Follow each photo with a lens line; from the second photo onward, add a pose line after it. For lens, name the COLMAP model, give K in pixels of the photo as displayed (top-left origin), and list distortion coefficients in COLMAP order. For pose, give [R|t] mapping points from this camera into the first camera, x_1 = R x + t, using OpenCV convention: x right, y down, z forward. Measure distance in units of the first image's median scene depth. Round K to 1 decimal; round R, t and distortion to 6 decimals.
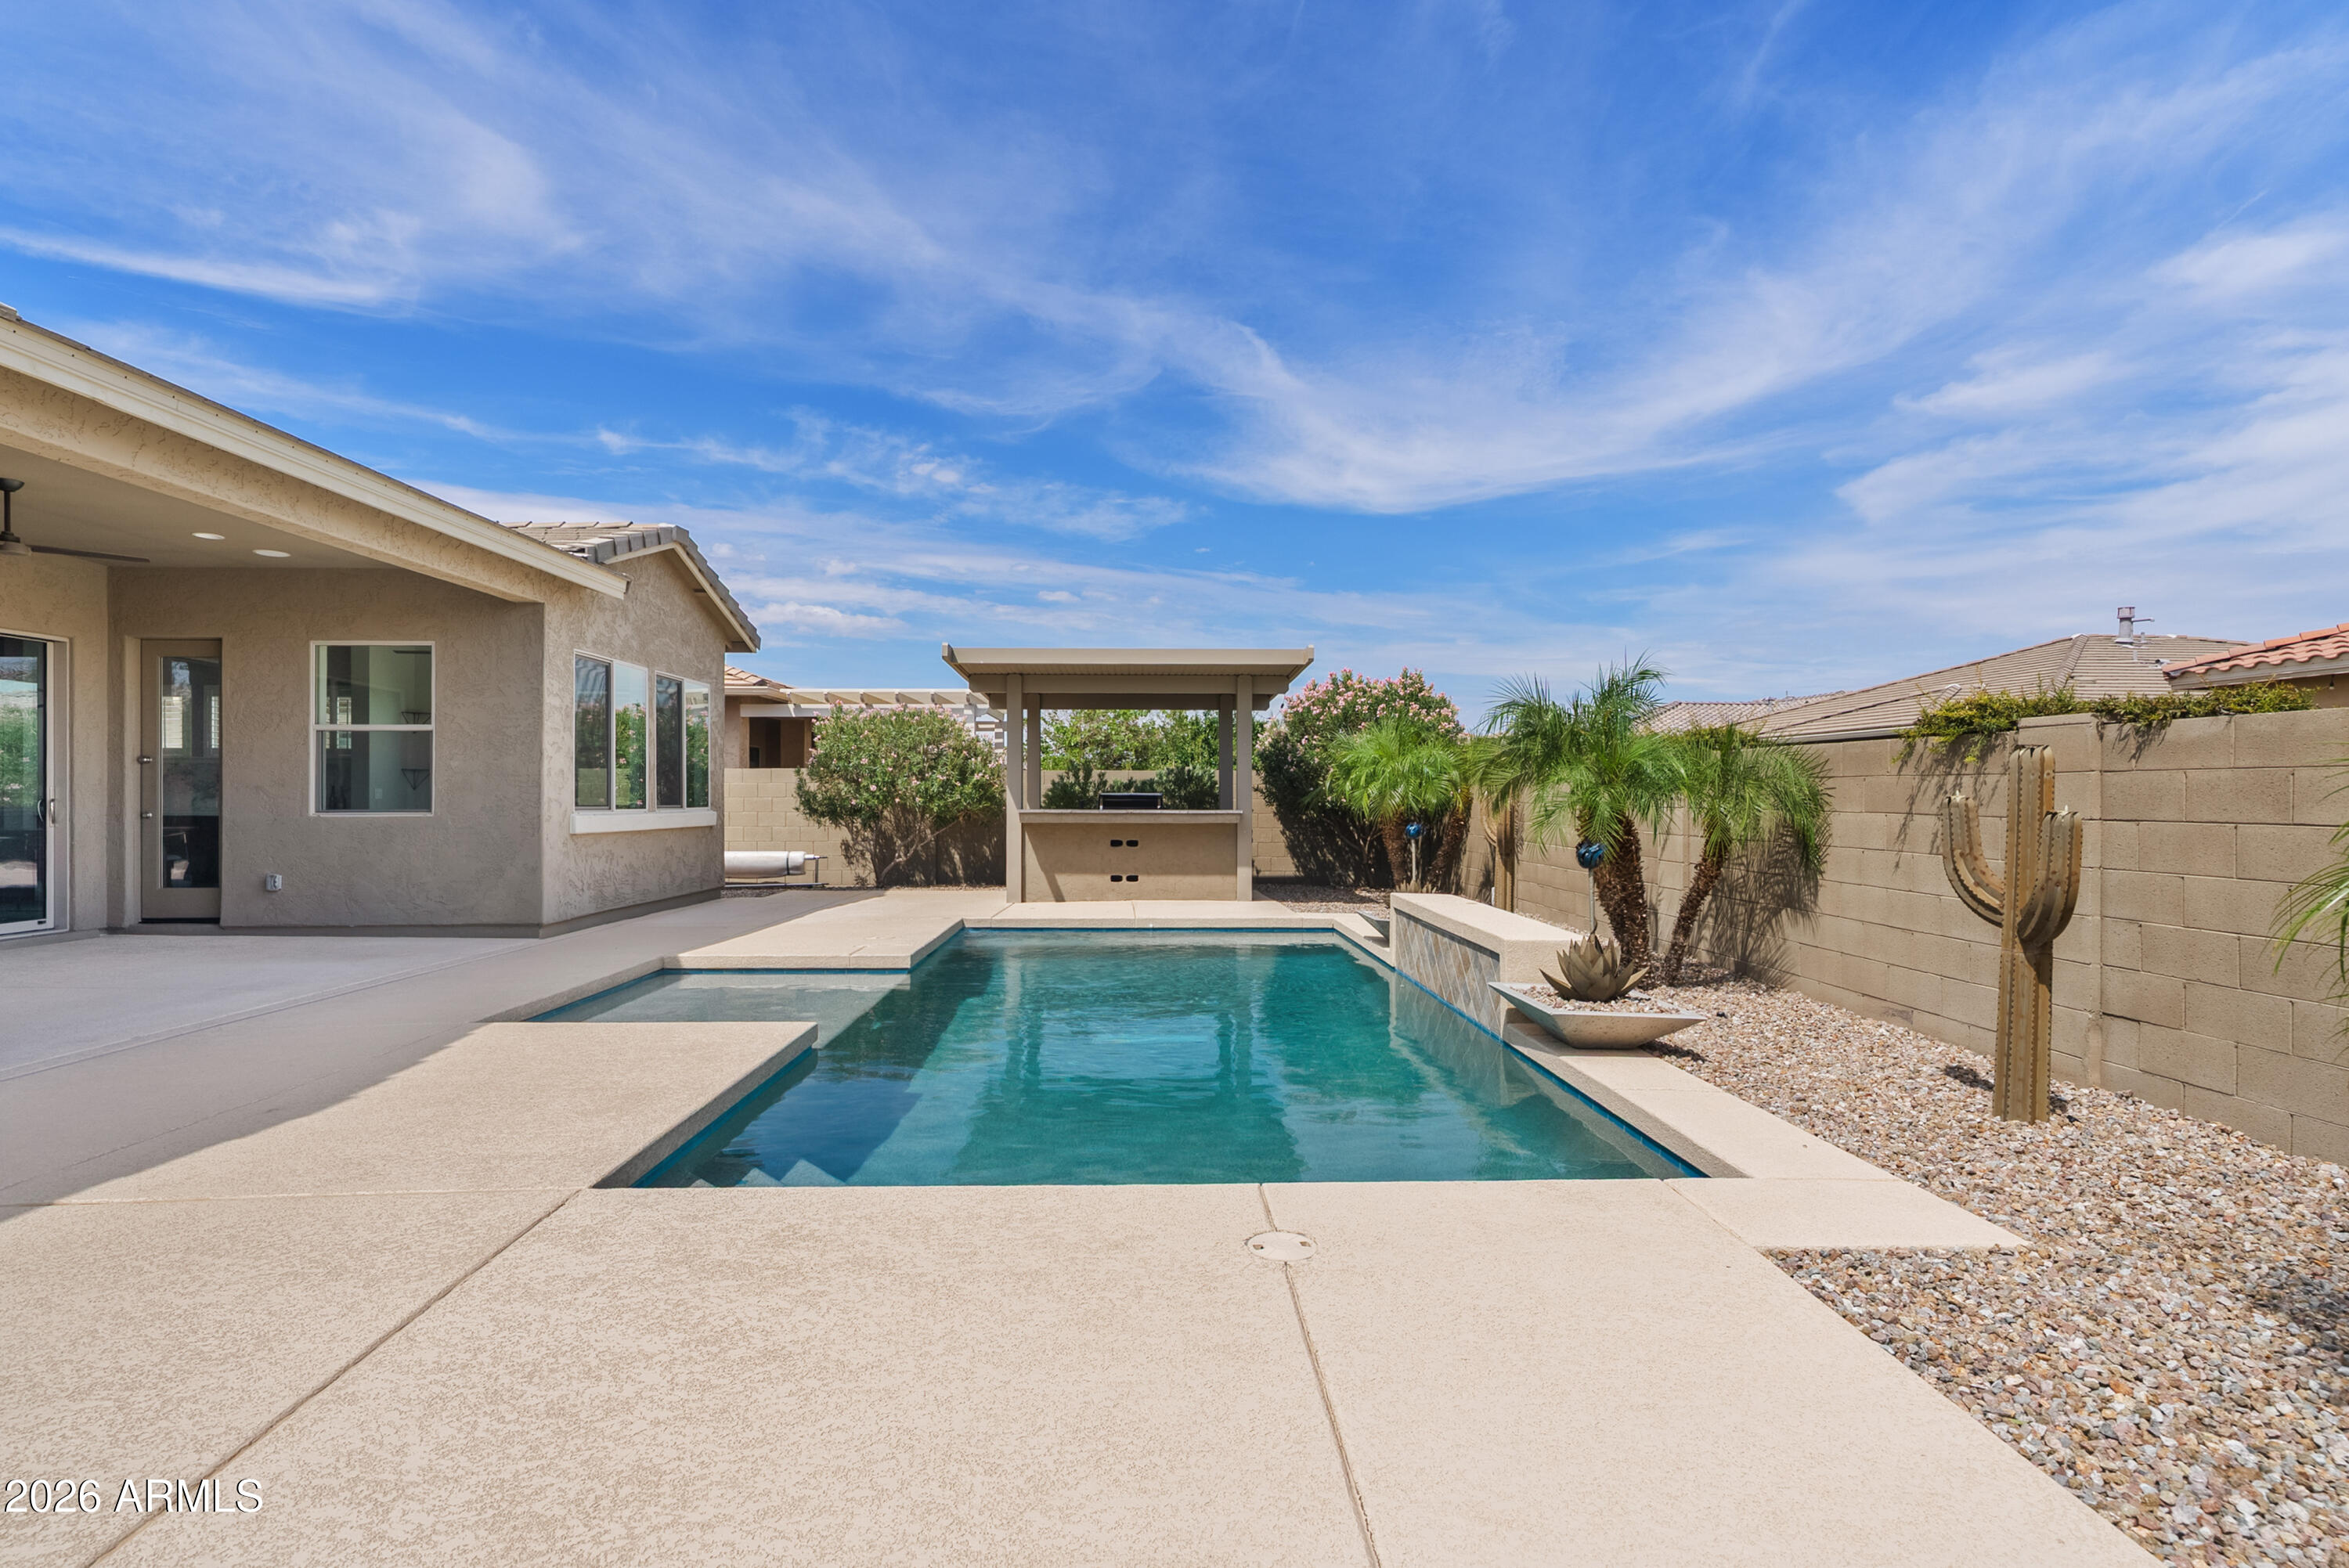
lens RADIAL K [[1095.7, 0, 1169.3], [0, 1095.7, 795.5], [0, 0, 1]] dist [-0.005202, 0.004834]
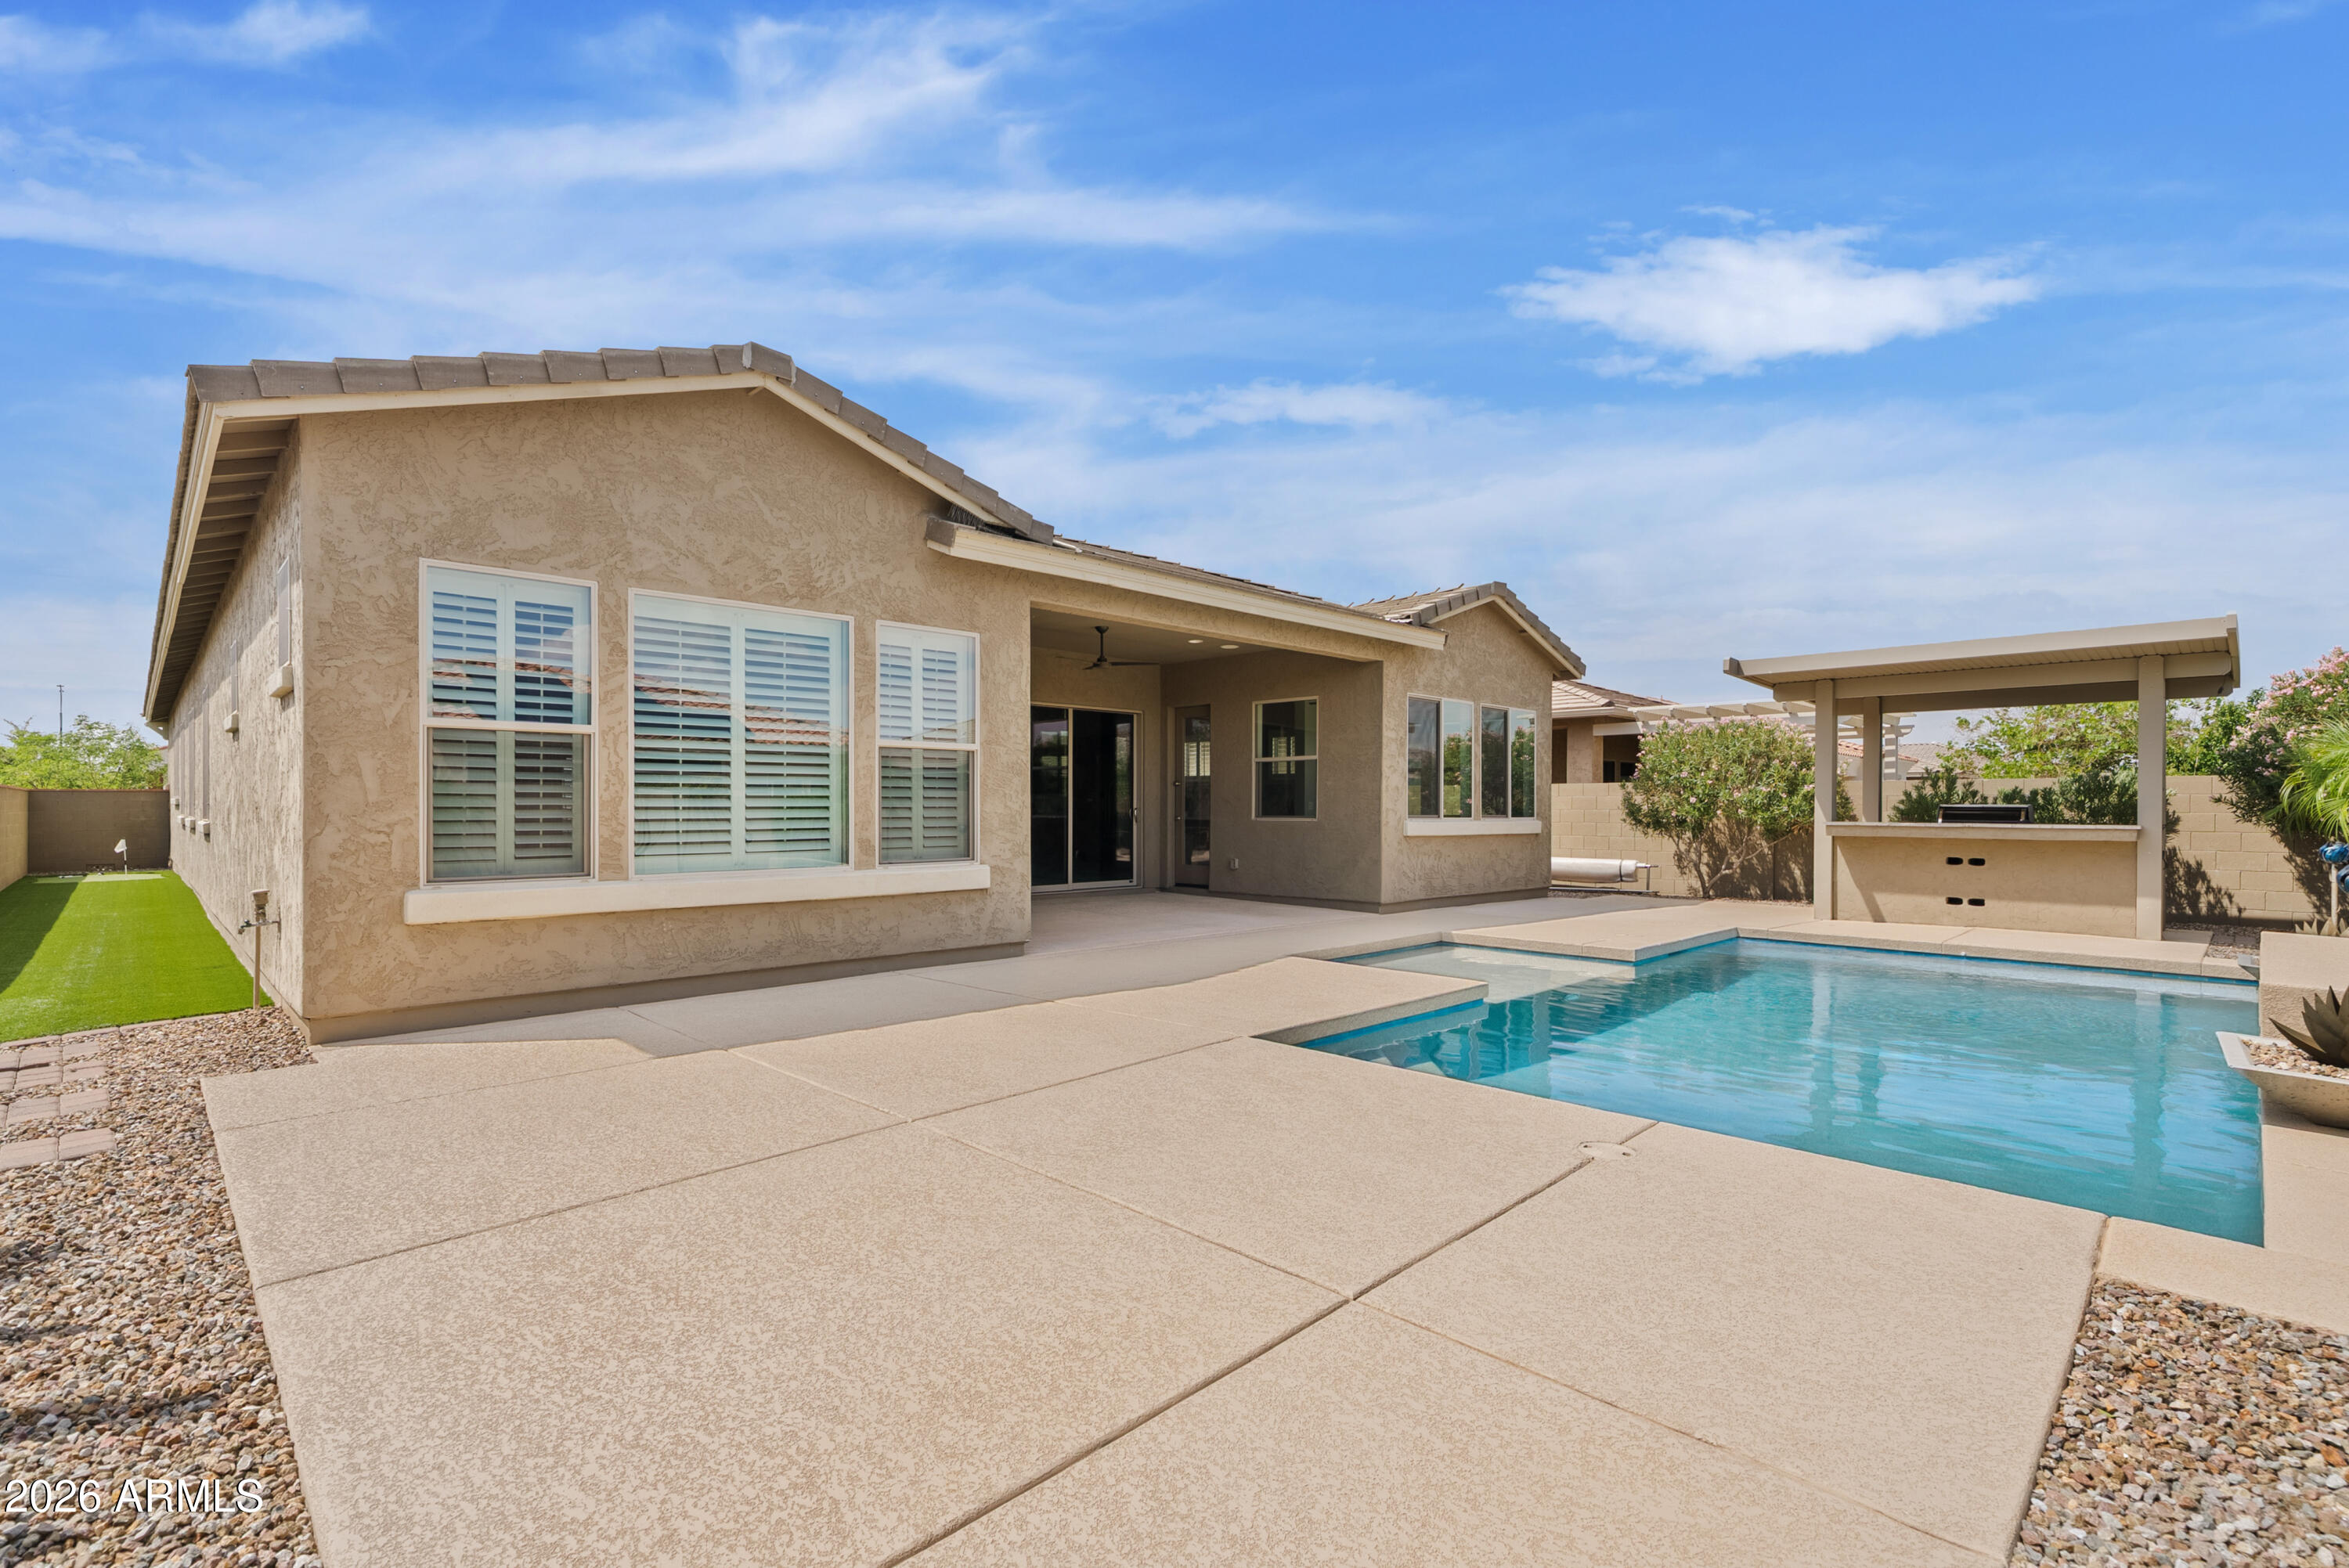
lens RADIAL K [[1077.7, 0, 1175.7], [0, 1077.7, 798.4], [0, 0, 1]] dist [0.005490, 0.000310]
pose [[0.682489, -0.004939, -0.730879, 0.160712], [-0.002999, 0.999950, -0.009557, 0.003046], [0.730890, 0.008714, 0.682440, -0.055044]]
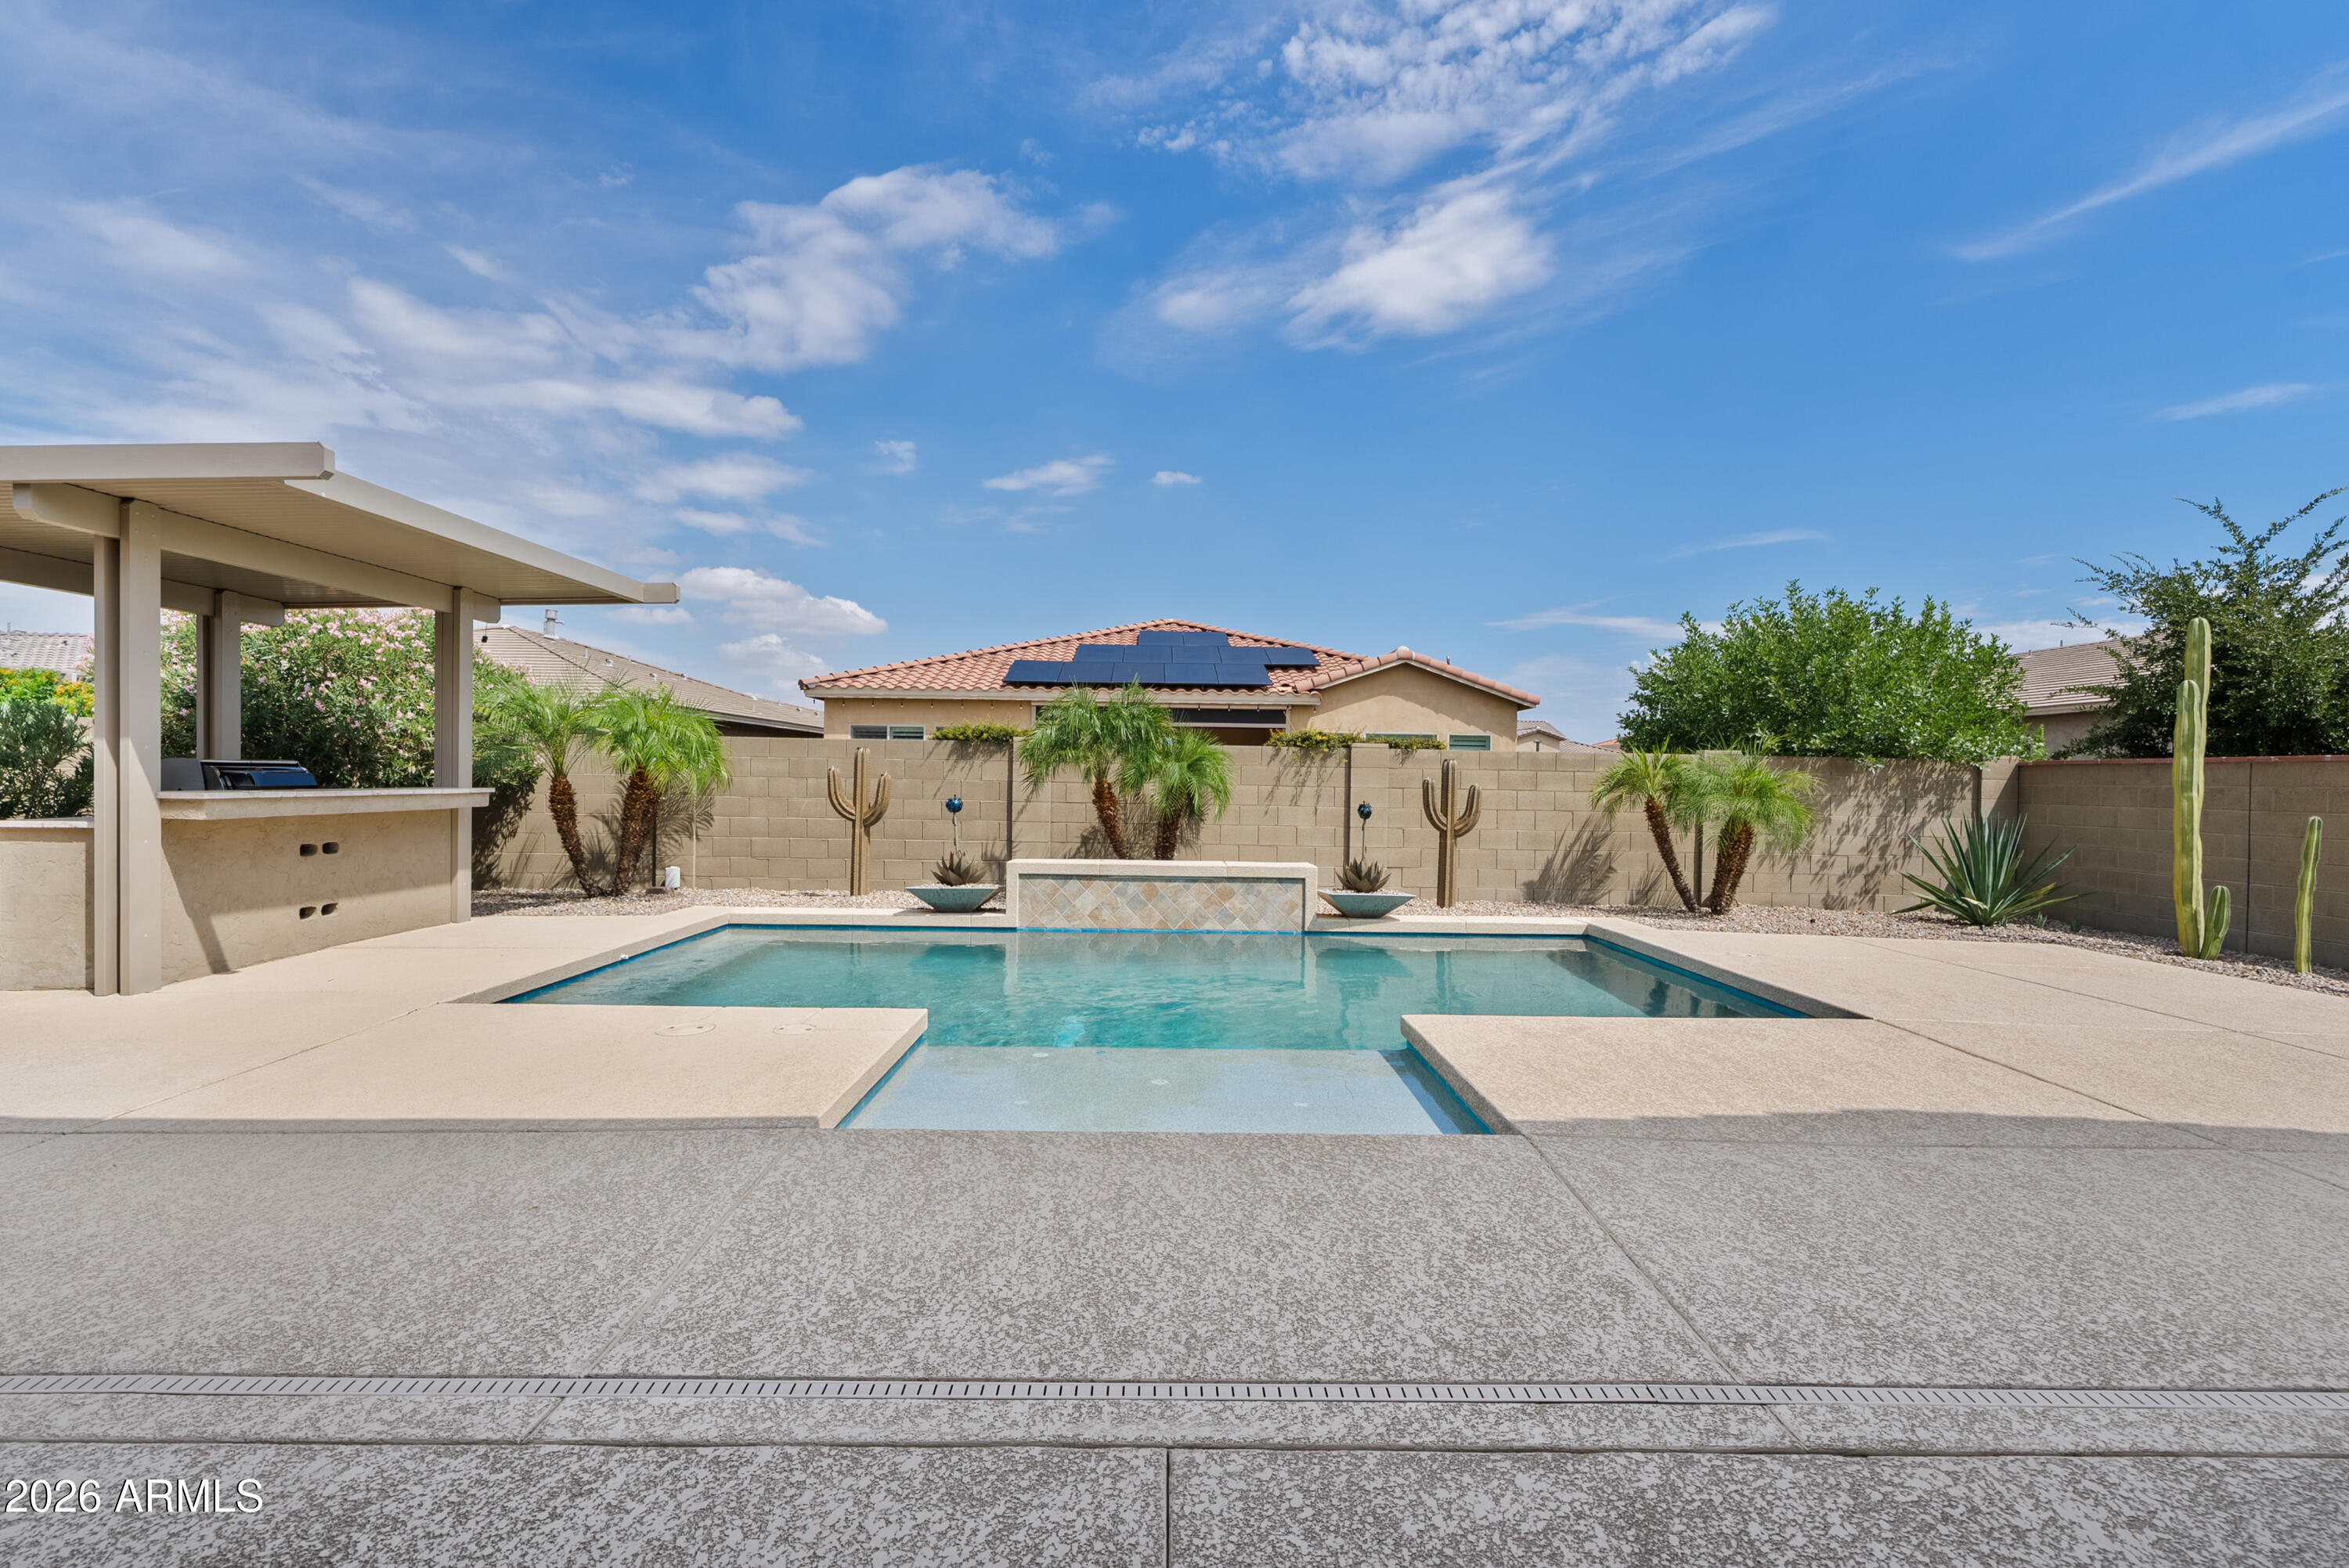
lens RADIAL K [[1070.1, 0, 1176.0], [0, 1070.1, 804.0], [0, 0, 1]] dist [-0.010267, -0.001116]
pose [[0.020286, -0.029550, 0.999357, -0.581911], [-0.013893, 0.999458, 0.029835, -0.002430], [-0.999698, -0.014490, 0.019865, 0.544979]]
